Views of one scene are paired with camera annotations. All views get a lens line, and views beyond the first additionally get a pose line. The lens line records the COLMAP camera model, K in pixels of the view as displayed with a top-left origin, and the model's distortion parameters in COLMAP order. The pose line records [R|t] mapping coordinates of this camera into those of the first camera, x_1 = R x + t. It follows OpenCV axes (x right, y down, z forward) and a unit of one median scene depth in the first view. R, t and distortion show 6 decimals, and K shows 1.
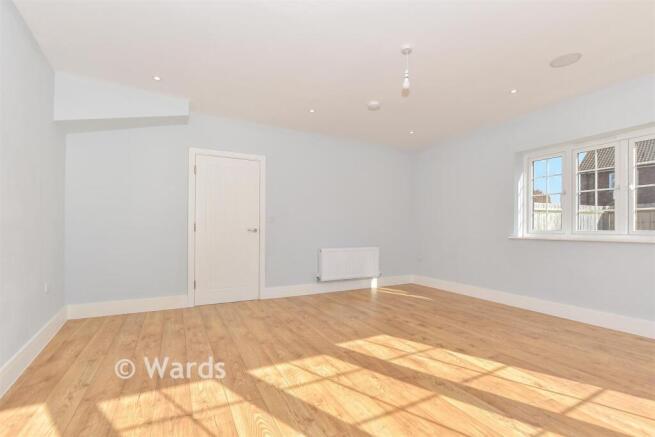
lens RADIAL K [[291.9, 0, 327.5], [0, 291.9, 218.5], [0, 0, 1]] dist [-0.000233, 0.000004]
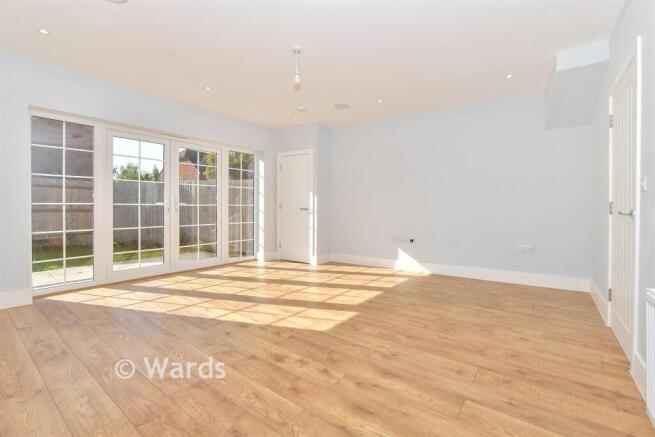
lens RADIAL K [[291.9, 0, 327.5], [0, 291.9, 218.5], [0, 0, 1]] dist [-0.000233, 0.000004]
pose [[-0.903700, 0.006801, -0.428113, 0.664295], [0.004296, 0.999968, 0.006817, 0.077892], [0.428145, 0.004322, -0.903700, 2.156998]]
